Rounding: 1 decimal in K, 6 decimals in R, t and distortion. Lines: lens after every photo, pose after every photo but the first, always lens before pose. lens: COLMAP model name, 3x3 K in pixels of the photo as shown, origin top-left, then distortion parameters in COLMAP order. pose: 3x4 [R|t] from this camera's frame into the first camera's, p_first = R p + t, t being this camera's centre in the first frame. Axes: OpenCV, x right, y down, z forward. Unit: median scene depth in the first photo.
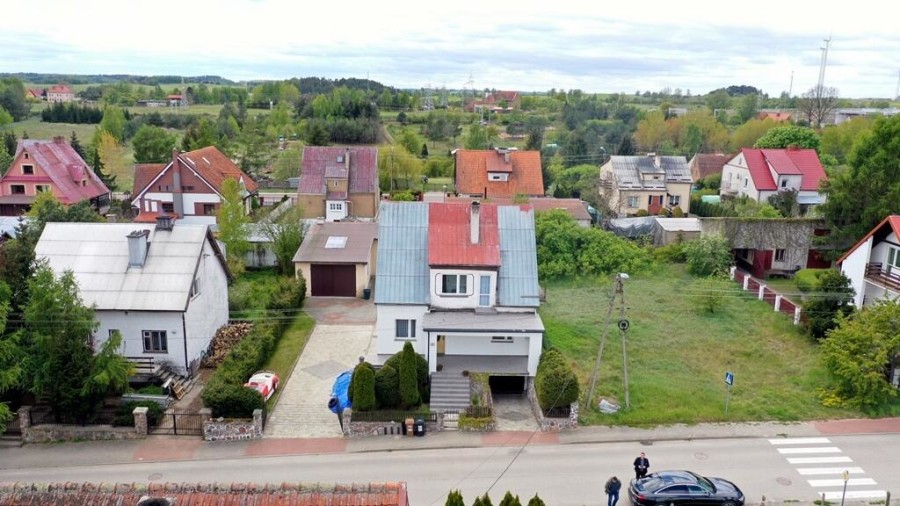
lens RADIAL K [[717.0, 0, 450.0], [0, 717.0, 253.0], [0, 0, 1]] dist [-0.003219, -0.001723]
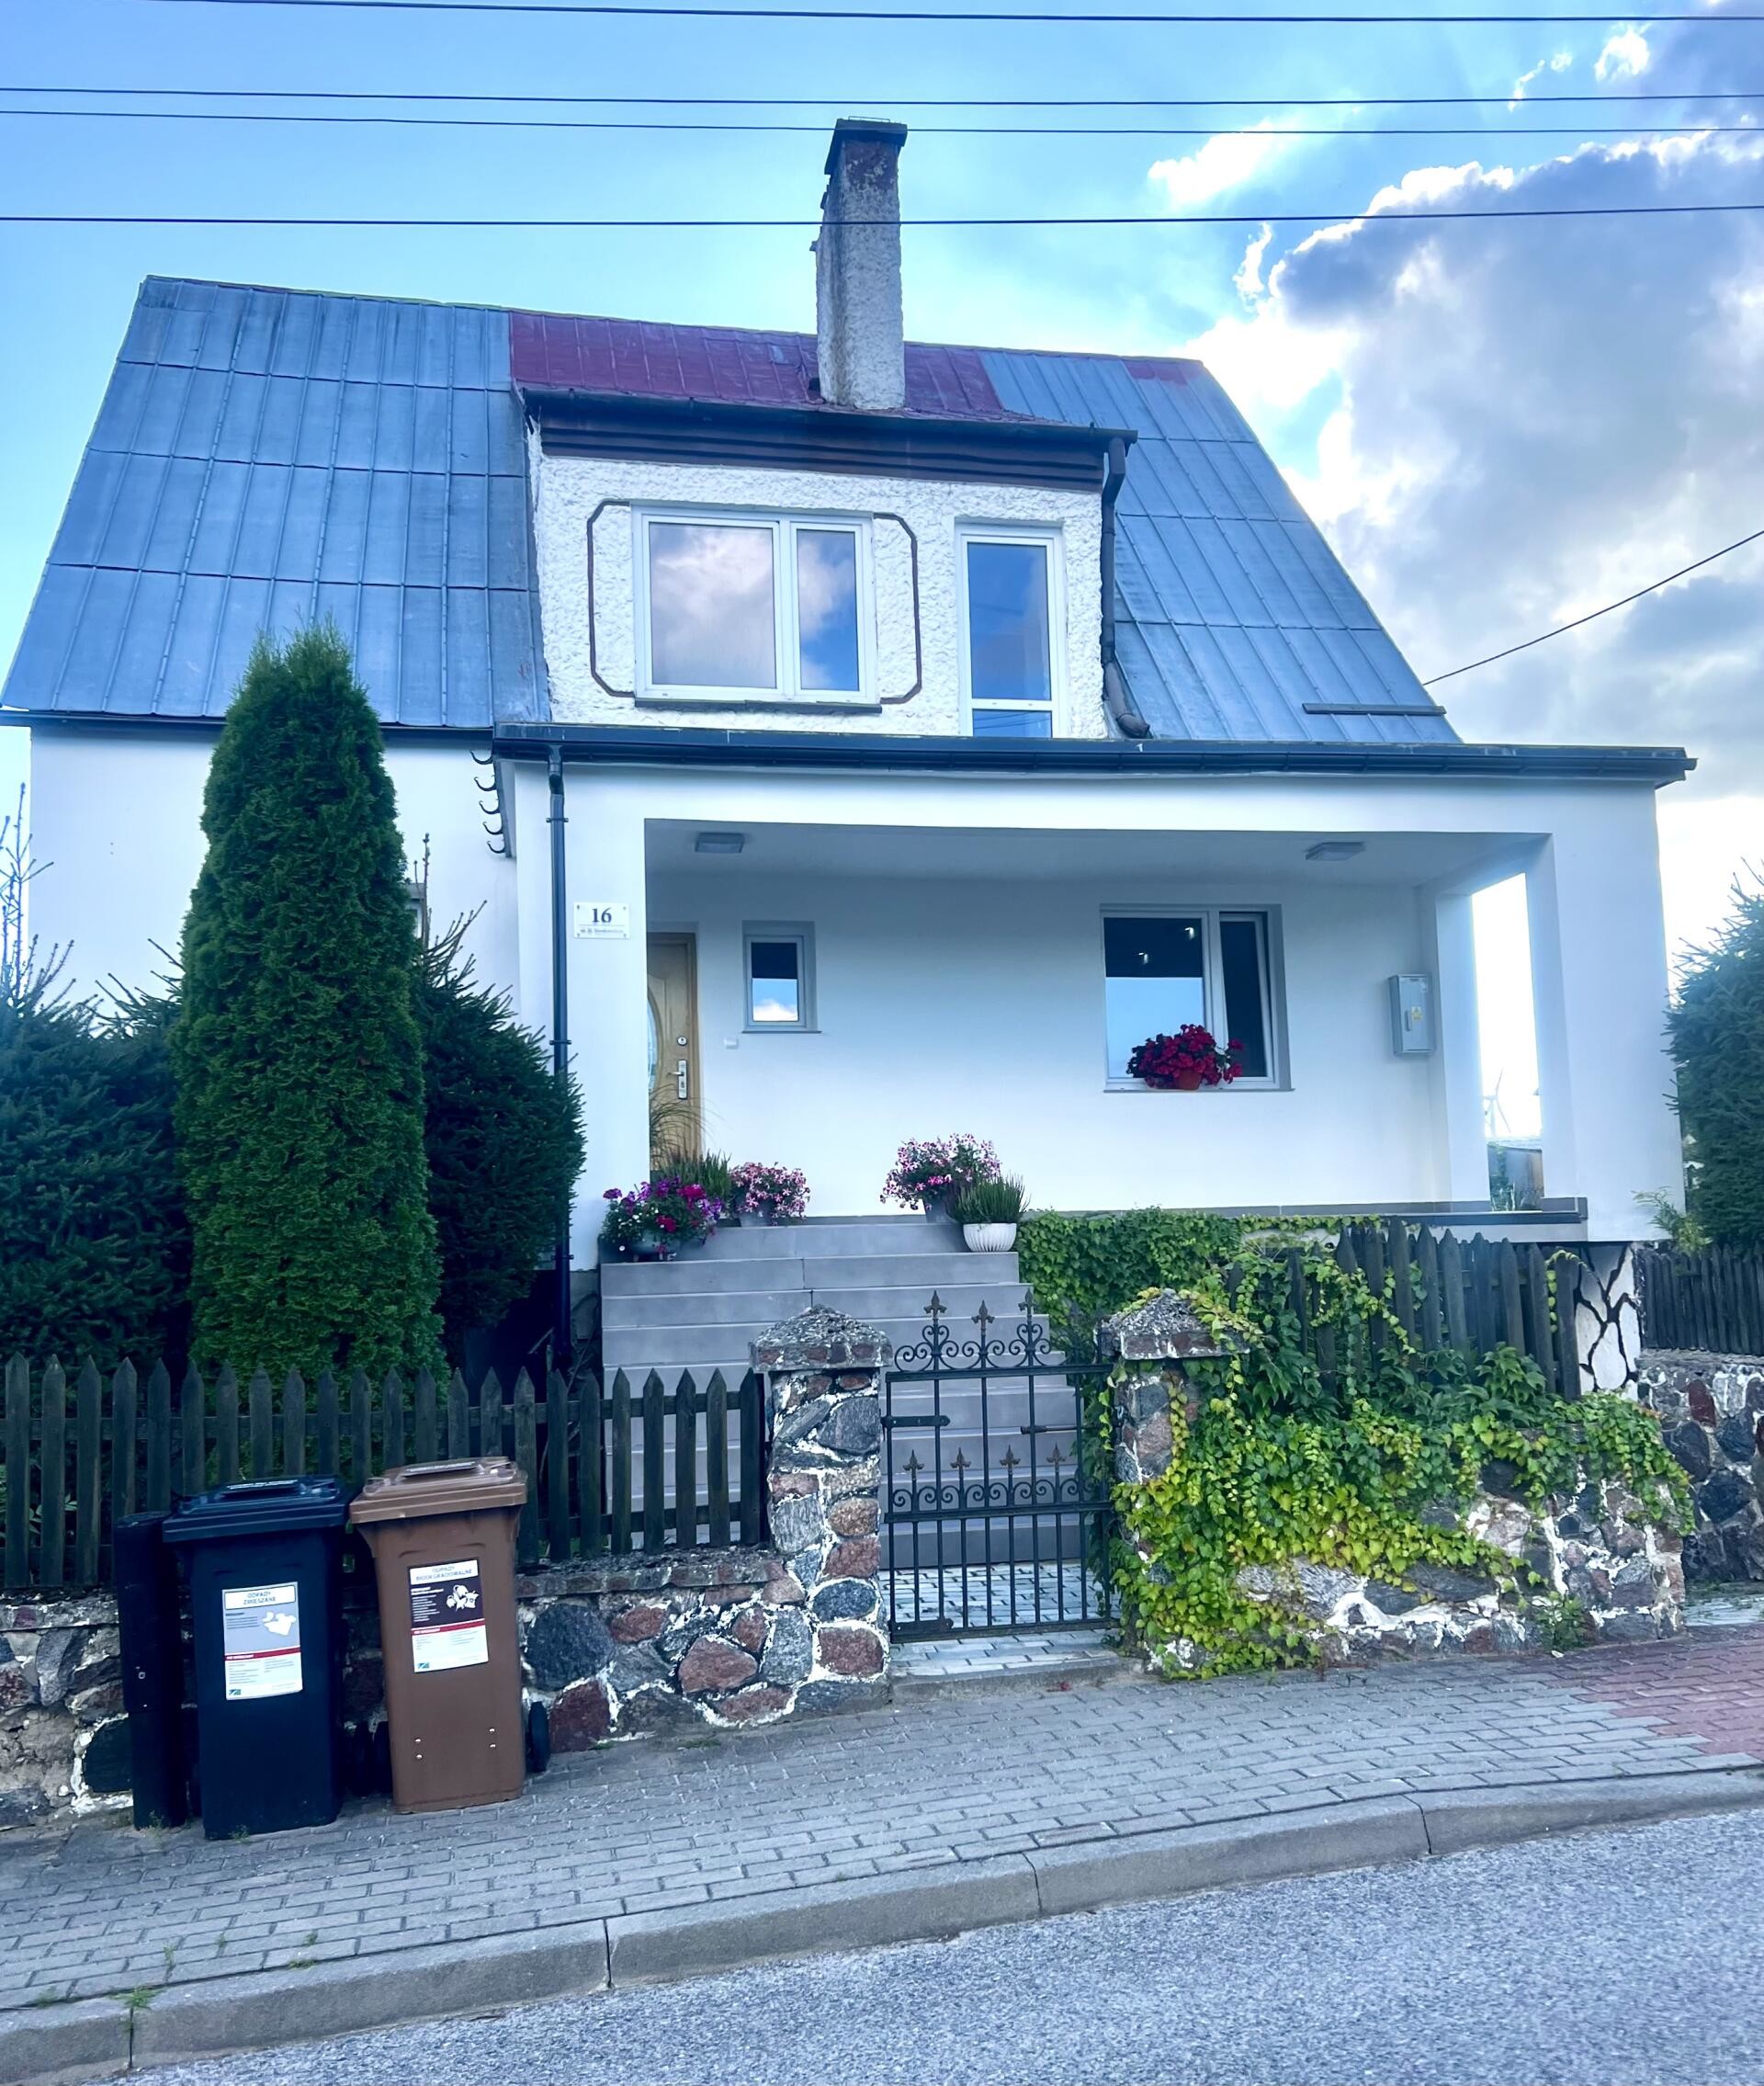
lens RADIAL K [[1993.2, 0, 882.0], [0, 1993.2, 1043.0], [0, 0, 1]] dist [0.007251, 0.003876]
pose [[0.982078, -0.023225, 0.187040, -0.035900], [0.084300, 0.941709, -0.325696, 0.218628], [-0.168573, 0.335626, 0.926789, 0.717172]]
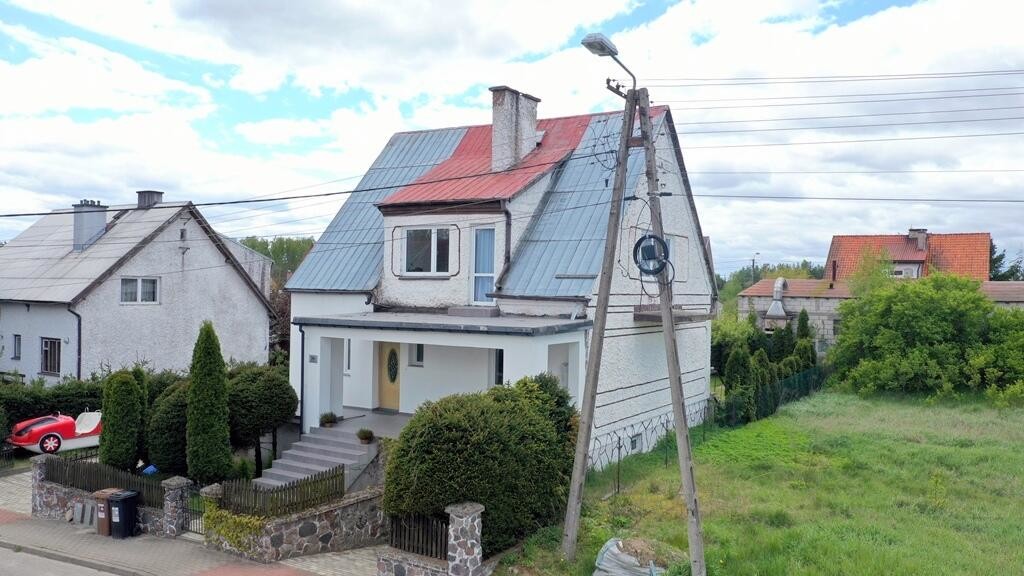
lens RADIAL K [[815.8, 0, 512.0], [0, 815.8, 288.0], [0, 0, 1]] dist [-0.003219, -0.001723]
pose [[0.843419, -0.001568, -0.537254, 0.320528], [-0.126265, 0.971408, -0.201056, 0.160505], [0.522209, 0.237411, 0.819106, 0.619789]]
